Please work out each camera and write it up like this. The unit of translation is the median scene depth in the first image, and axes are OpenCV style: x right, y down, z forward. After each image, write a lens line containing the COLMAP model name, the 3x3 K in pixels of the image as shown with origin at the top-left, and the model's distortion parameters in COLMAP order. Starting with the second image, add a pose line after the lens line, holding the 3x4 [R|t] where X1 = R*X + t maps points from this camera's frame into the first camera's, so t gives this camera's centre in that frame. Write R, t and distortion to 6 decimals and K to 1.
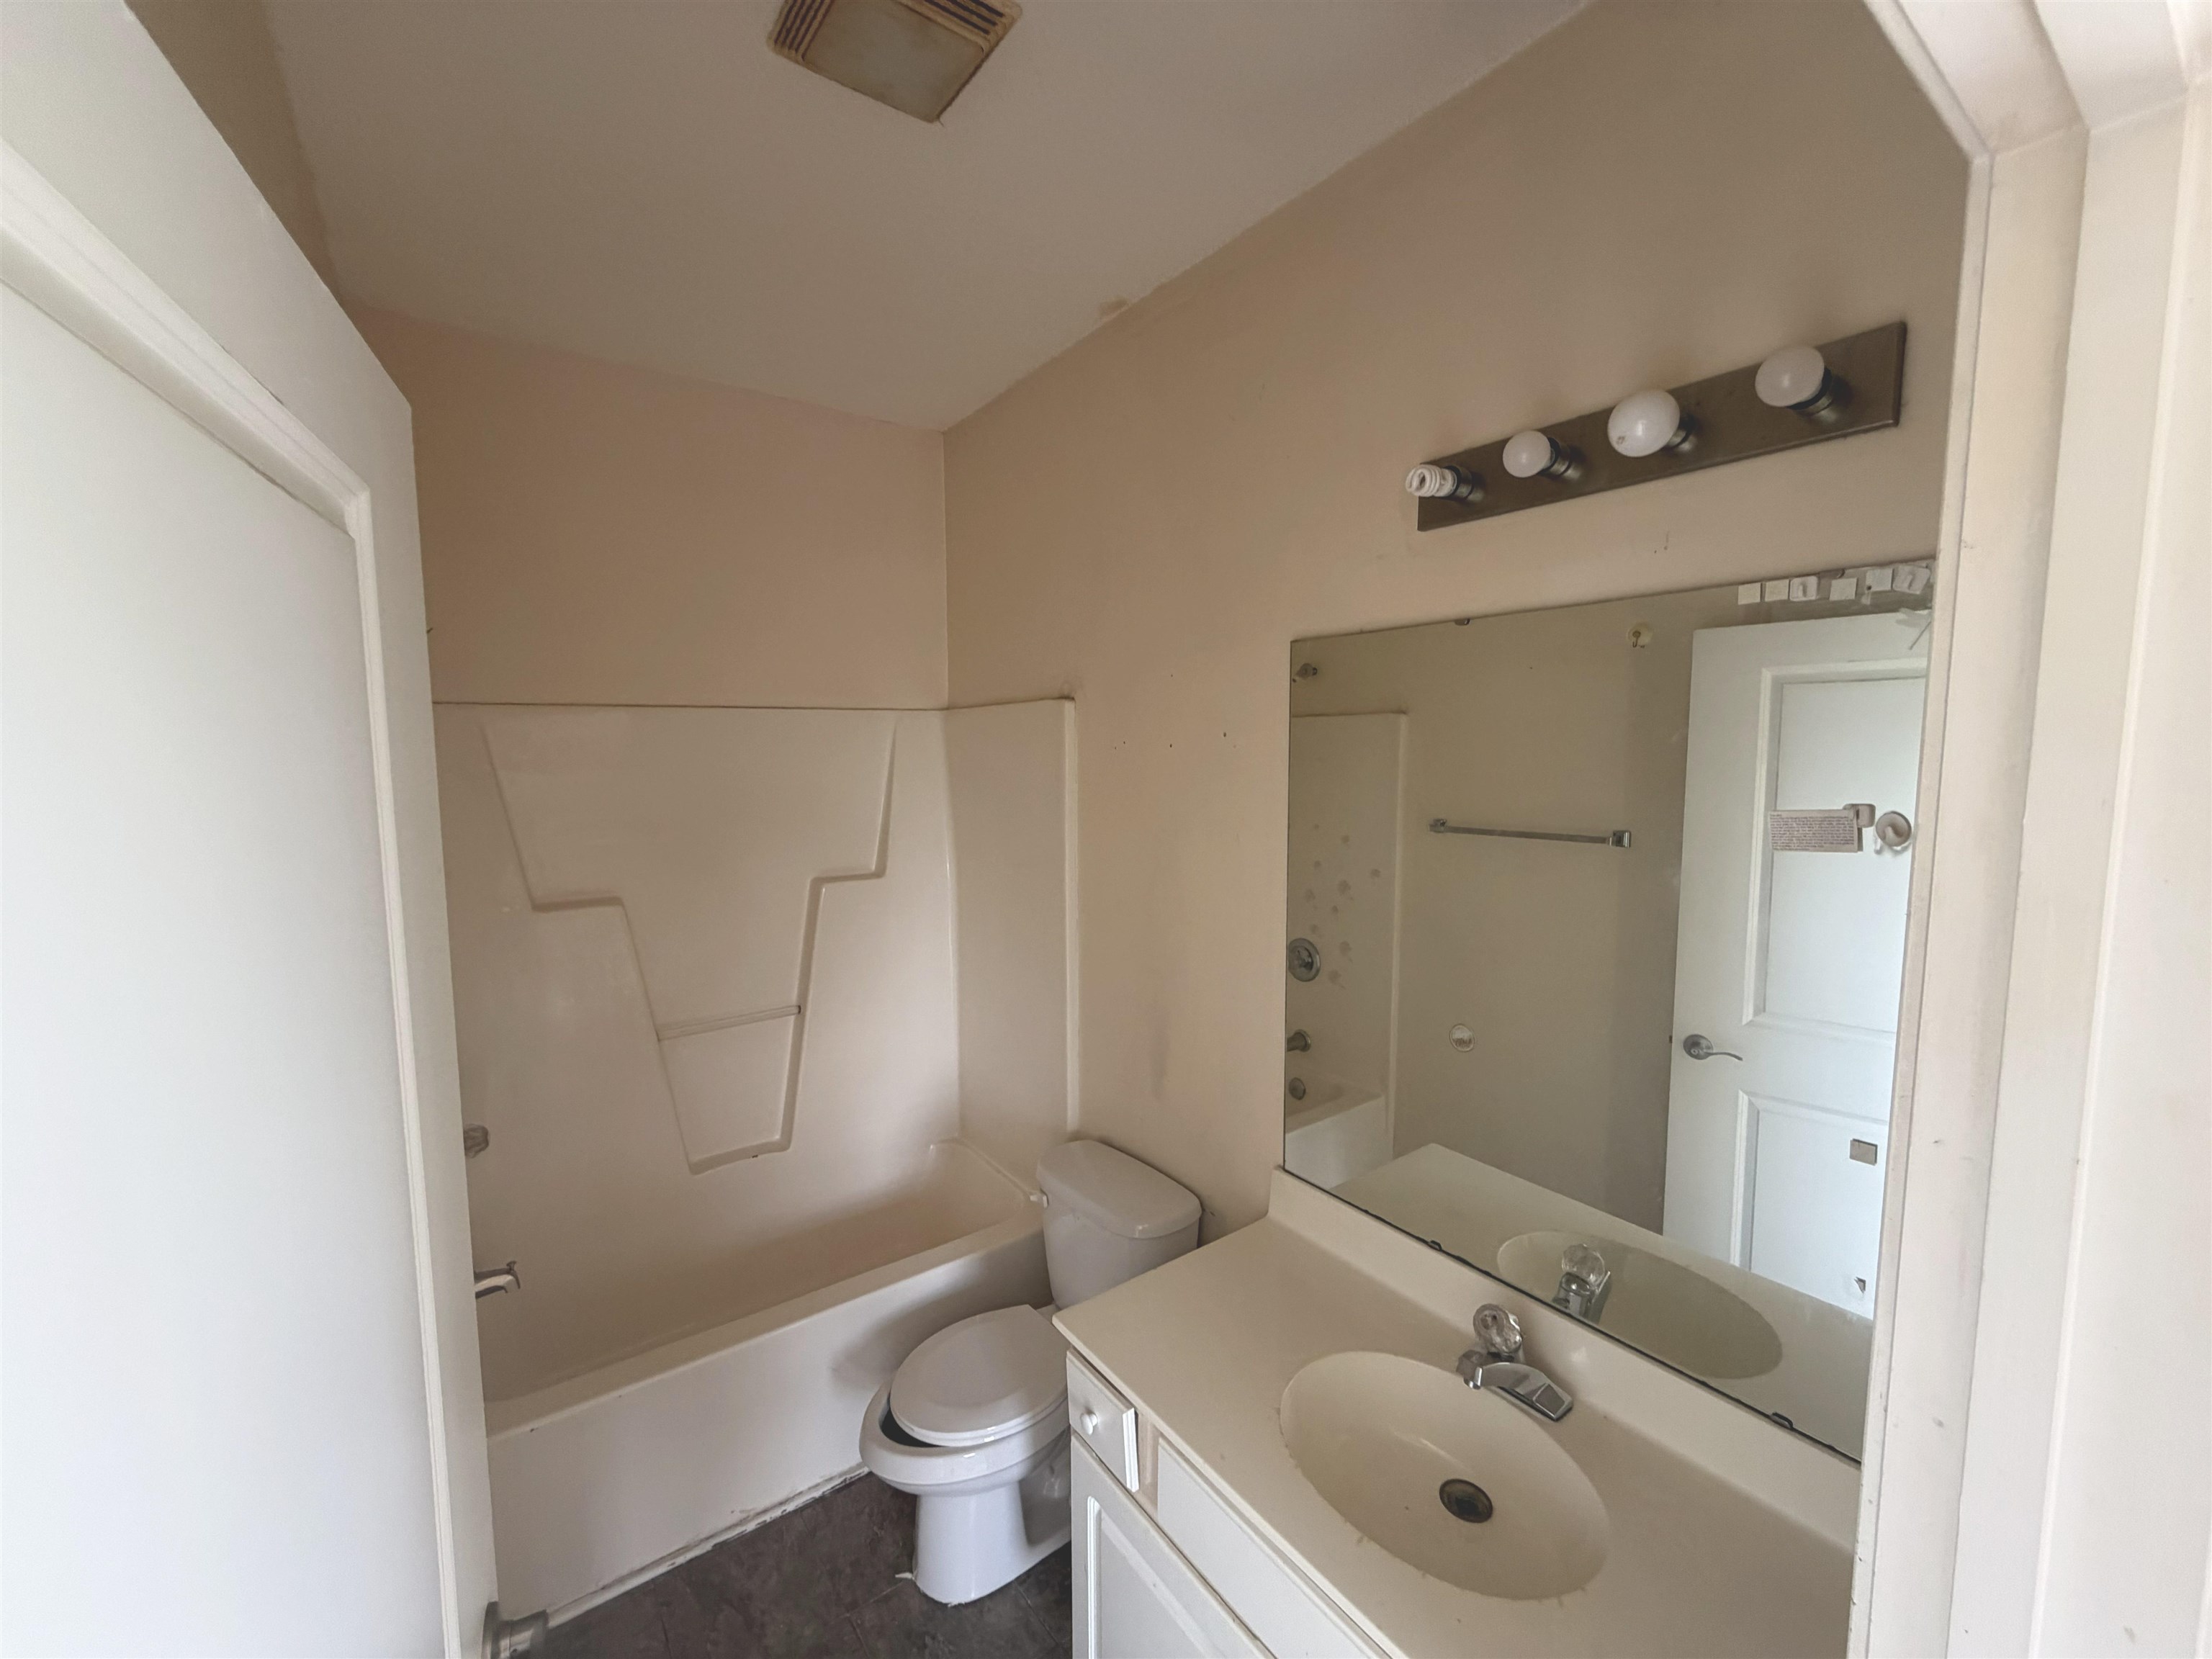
lens RADIAL K [[884.7, 0, 1103.0], [0, 884.7, 828.2], [0, 0, 1]] dist [0.000084, 0.000378]
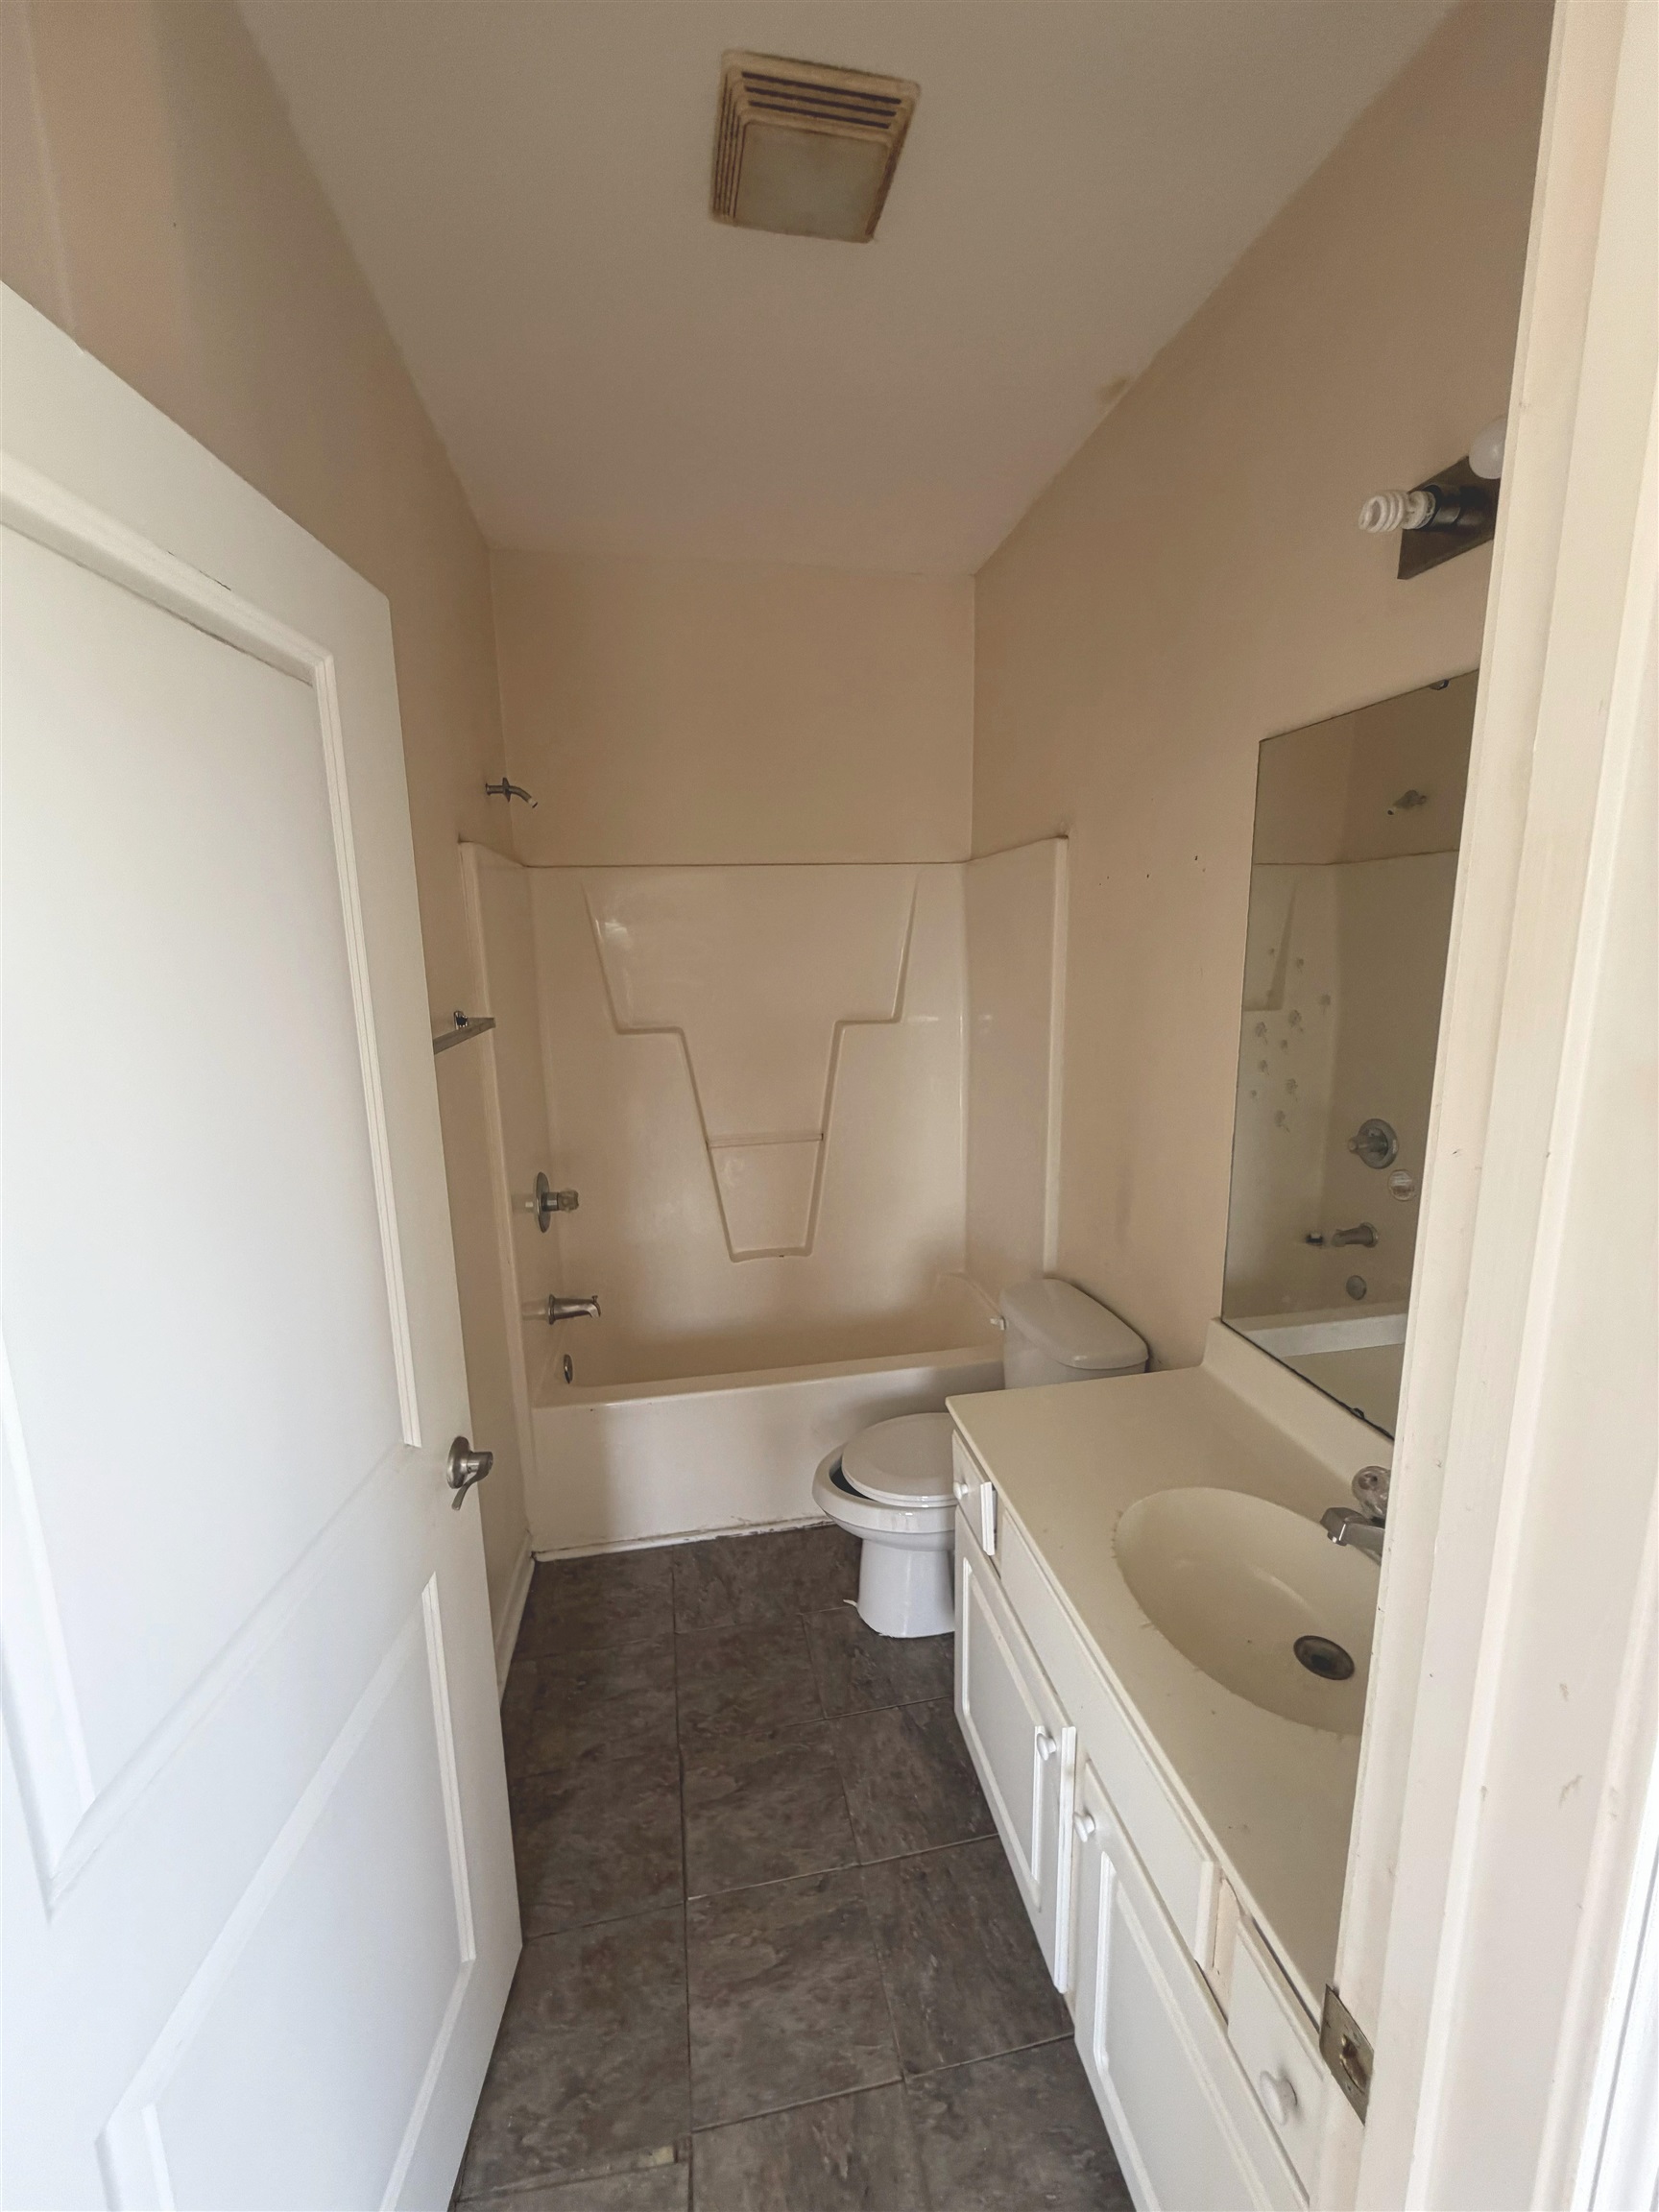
lens RADIAL K [[884.7, 0, 833.2], [0, 884.7, 1104.4], [0, 0, 1]] dist [0.000084, 0.000378]
pose [[0.904307, 0.069182, -0.421240, 0.208107], [-0.026778, 0.994030, 0.105768, 0.063754], [0.426042, -0.084367, 0.900761, -0.013565]]
